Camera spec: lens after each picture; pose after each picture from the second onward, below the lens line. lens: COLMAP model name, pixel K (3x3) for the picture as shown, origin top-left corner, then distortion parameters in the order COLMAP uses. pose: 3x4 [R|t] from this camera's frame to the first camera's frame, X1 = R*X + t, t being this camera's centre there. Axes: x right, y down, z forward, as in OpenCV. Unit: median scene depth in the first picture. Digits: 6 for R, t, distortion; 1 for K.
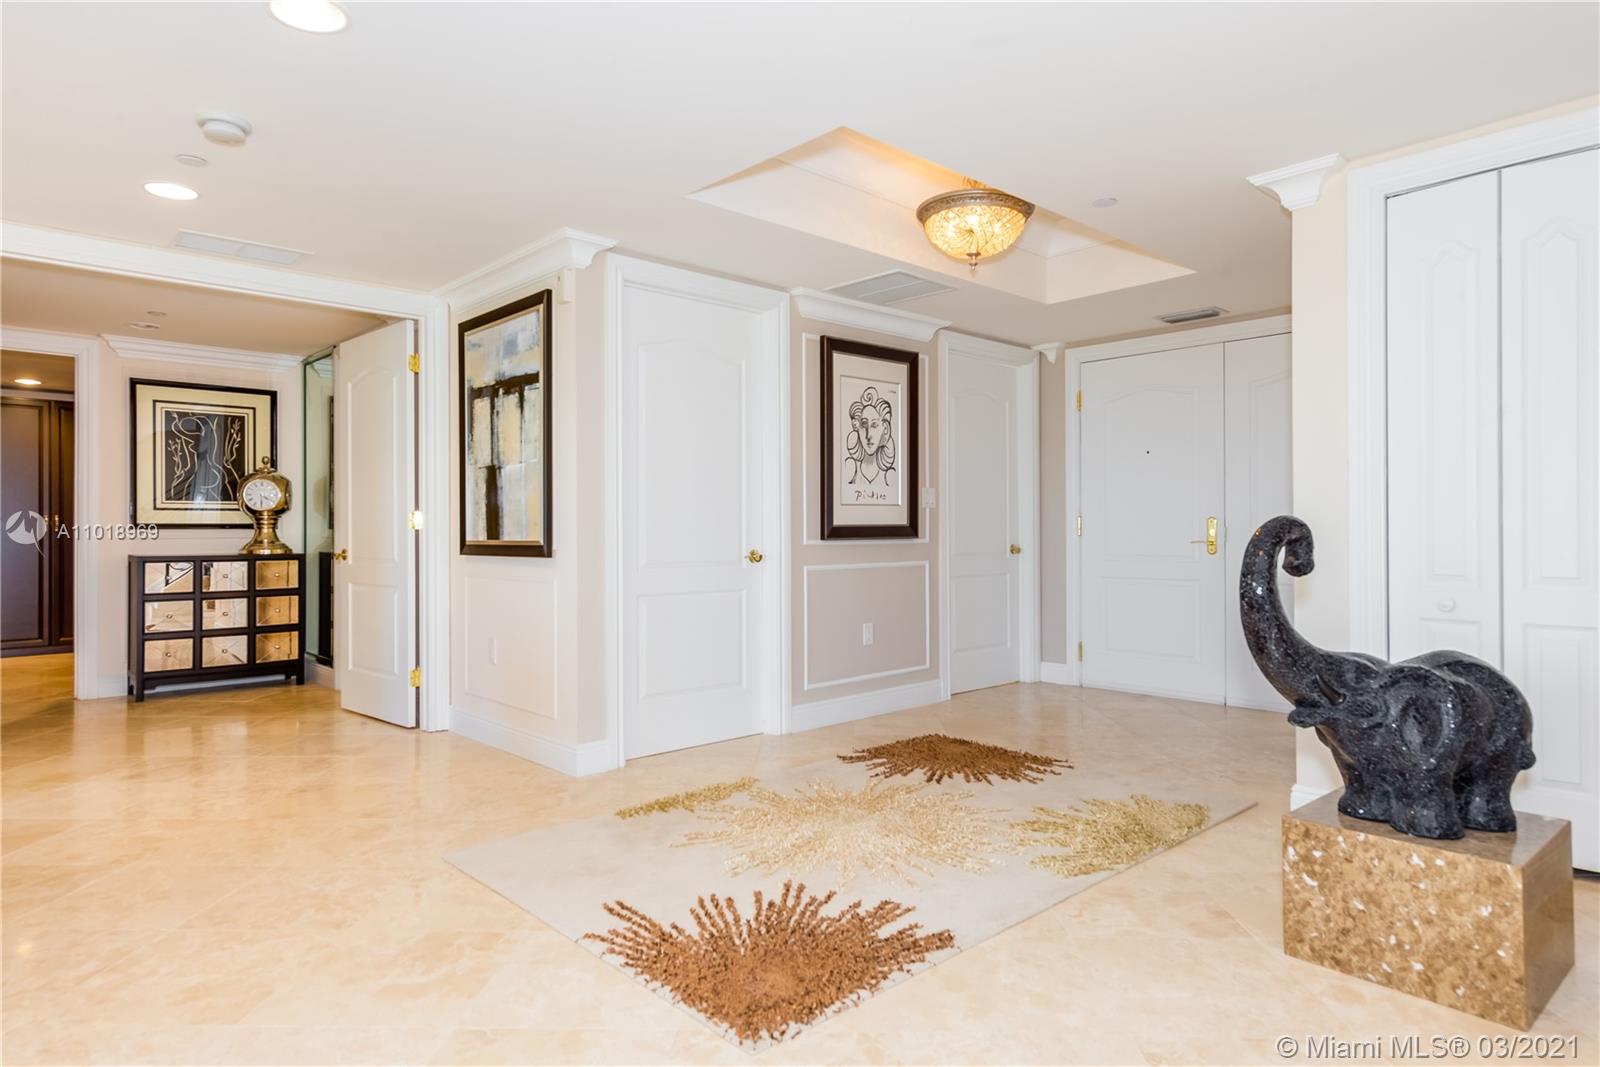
lens RADIAL K [[935.6, 0, 793.7], [0, 935.6, 525.9], [0, 0, 1]] dist [0.005540, 0.001873]
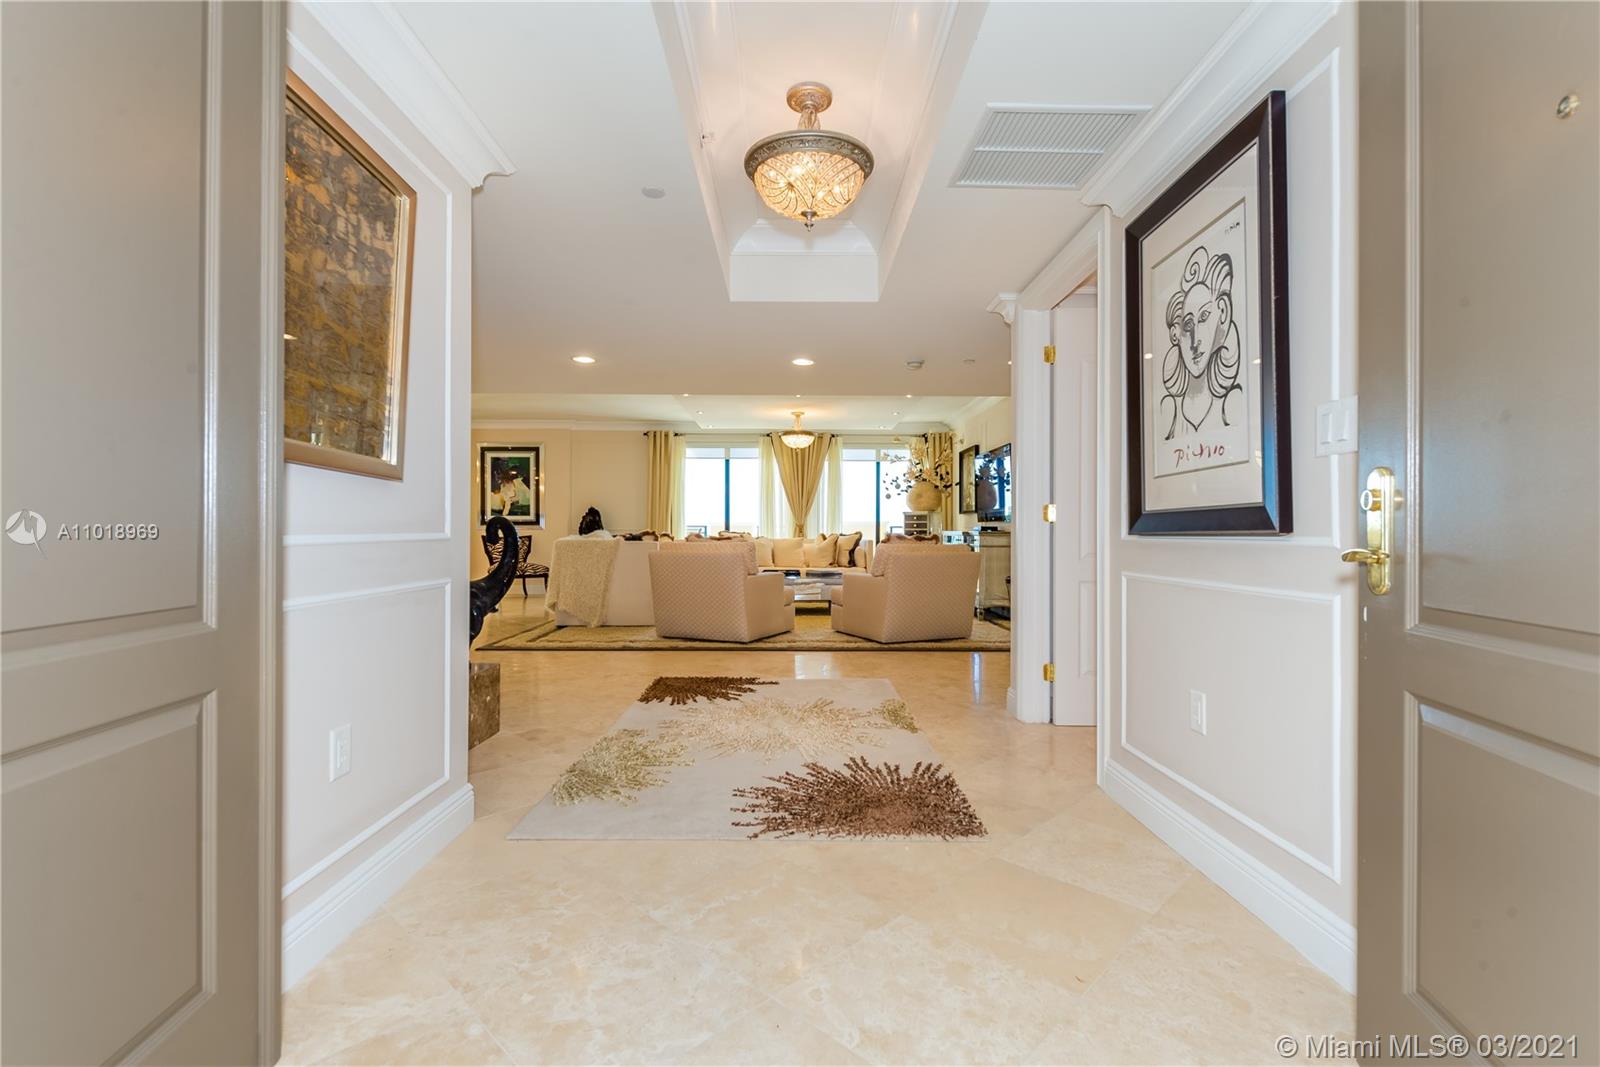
lens RADIAL K [[698.4, 0, 800.0], [0, 698.4, 533.5], [0, 0, 1]] dist [-0.001145, -0.000242]
pose [[-0.672796, 0.002912, -0.739822, 0.829137], [0.002552, 0.999995, 0.001616, 0.019202], [0.739823, -0.000801, -0.672801, 1.724140]]
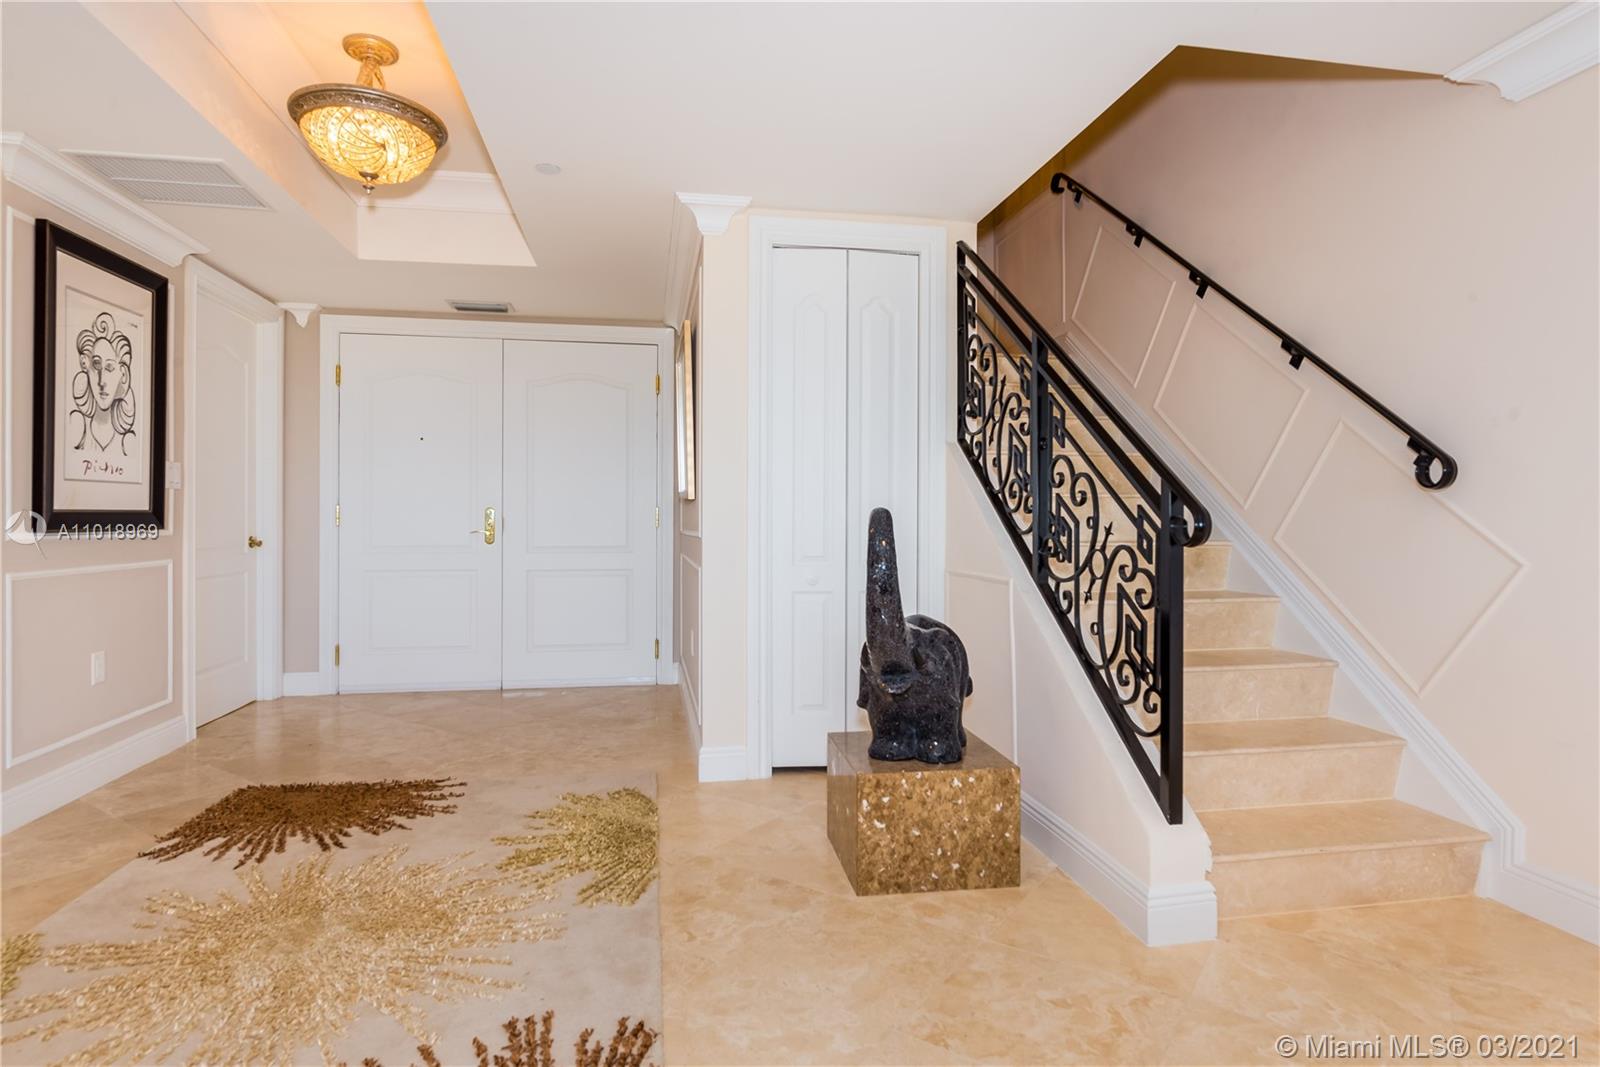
lens RADIAL K [[863.2, 0, 796.9], [0, 863.2, 519.8], [0, 0, 1]] dist [-0.002207, -0.008685]
pose [[0.546477, 0.005509, 0.837456, -0.267423], [-0.008361, 0.999964, -0.001122, 0.003833], [-0.837432, -0.006389, 0.546504, 0.343173]]
